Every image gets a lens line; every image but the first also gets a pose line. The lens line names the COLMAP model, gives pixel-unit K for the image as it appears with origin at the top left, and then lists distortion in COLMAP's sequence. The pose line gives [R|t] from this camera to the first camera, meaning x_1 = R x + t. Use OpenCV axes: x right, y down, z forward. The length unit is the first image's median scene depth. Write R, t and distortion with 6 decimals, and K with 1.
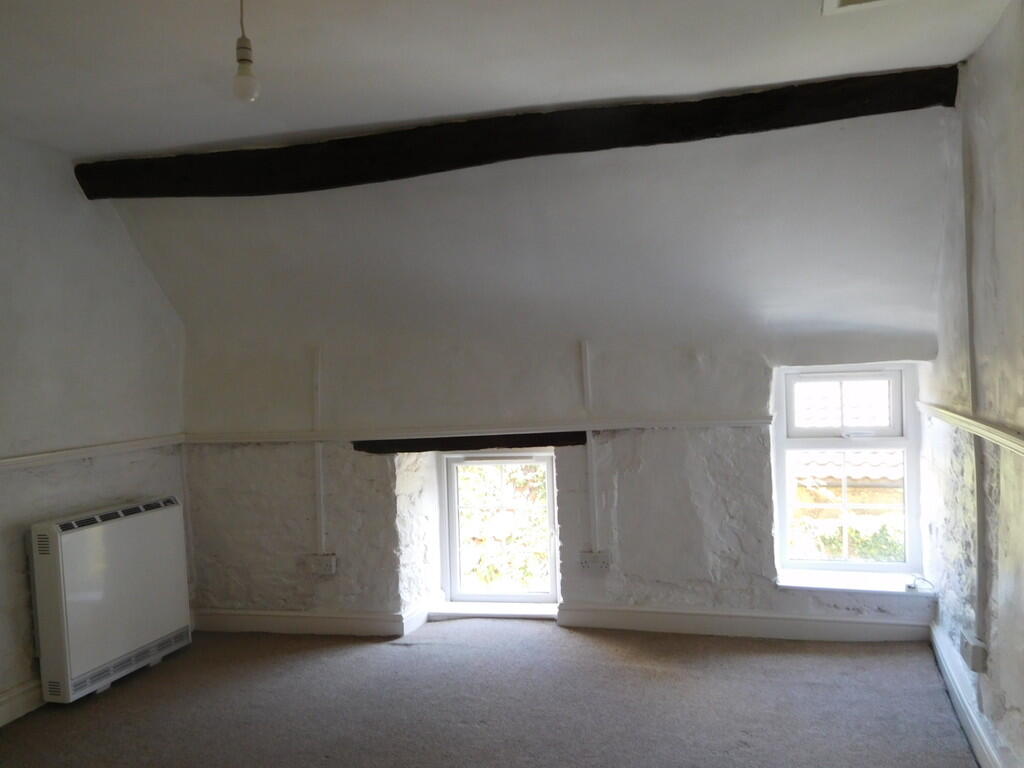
lens RADIAL K [[757.0, 0, 512.0], [0, 757.0, 384.0], [0, 0, 1]] dist [-0.031698, 0.000758]
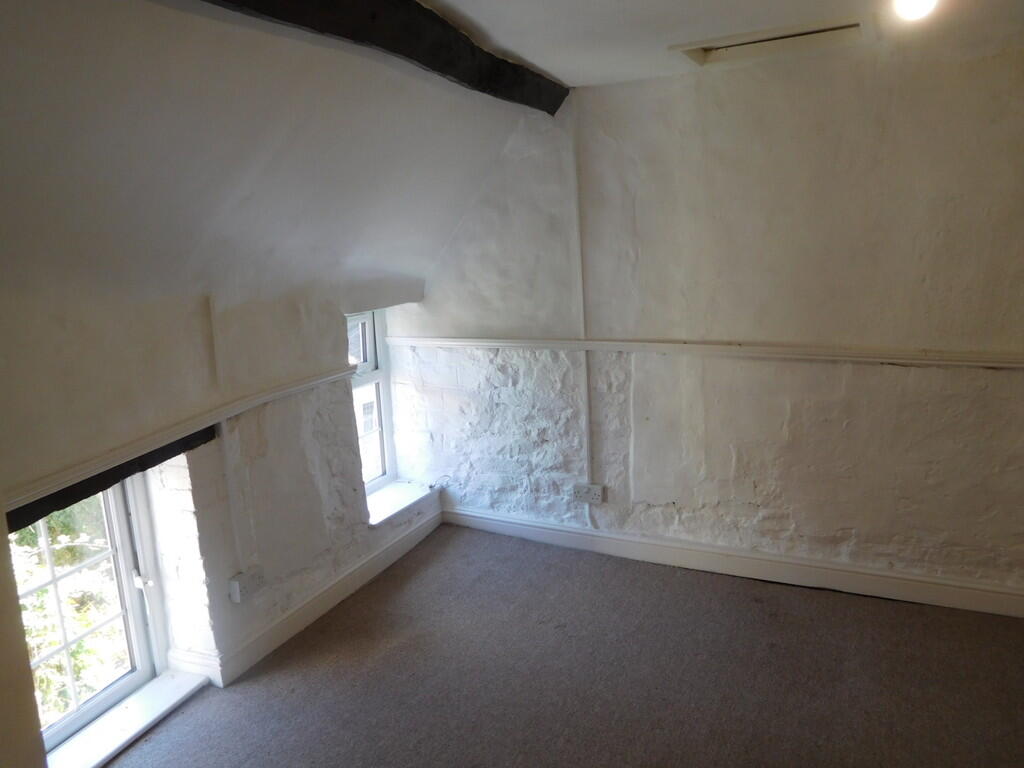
lens RADIAL K [[733.1, 0, 512.0], [0, 733.1, 384.0], [0, 0, 1]] dist [-0.006025, -0.001145]
pose [[0.132651, -0.147124, 0.980183, -0.579399], [0.056004, 0.988455, 0.140786, -0.058589], [-0.989579, 0.036219, 0.139359, 0.641870]]
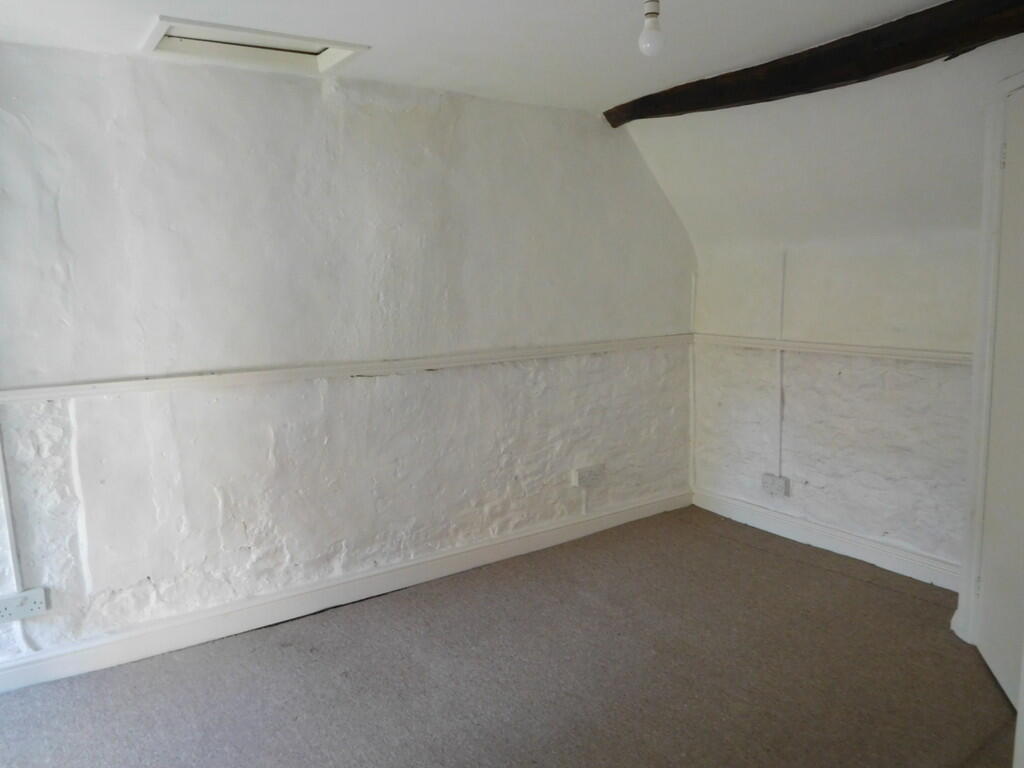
lens RADIAL K [[733.1, 0, 512.0], [0, 733.1, 384.0], [0, 0, 1]] dist [-0.006025, -0.001145]
pose [[-0.777632, -0.029977, 0.628004, -0.382819], [0.070801, 0.988334, 0.134846, -0.034324], [-0.624720, 0.149324, -0.766438, 0.948180]]
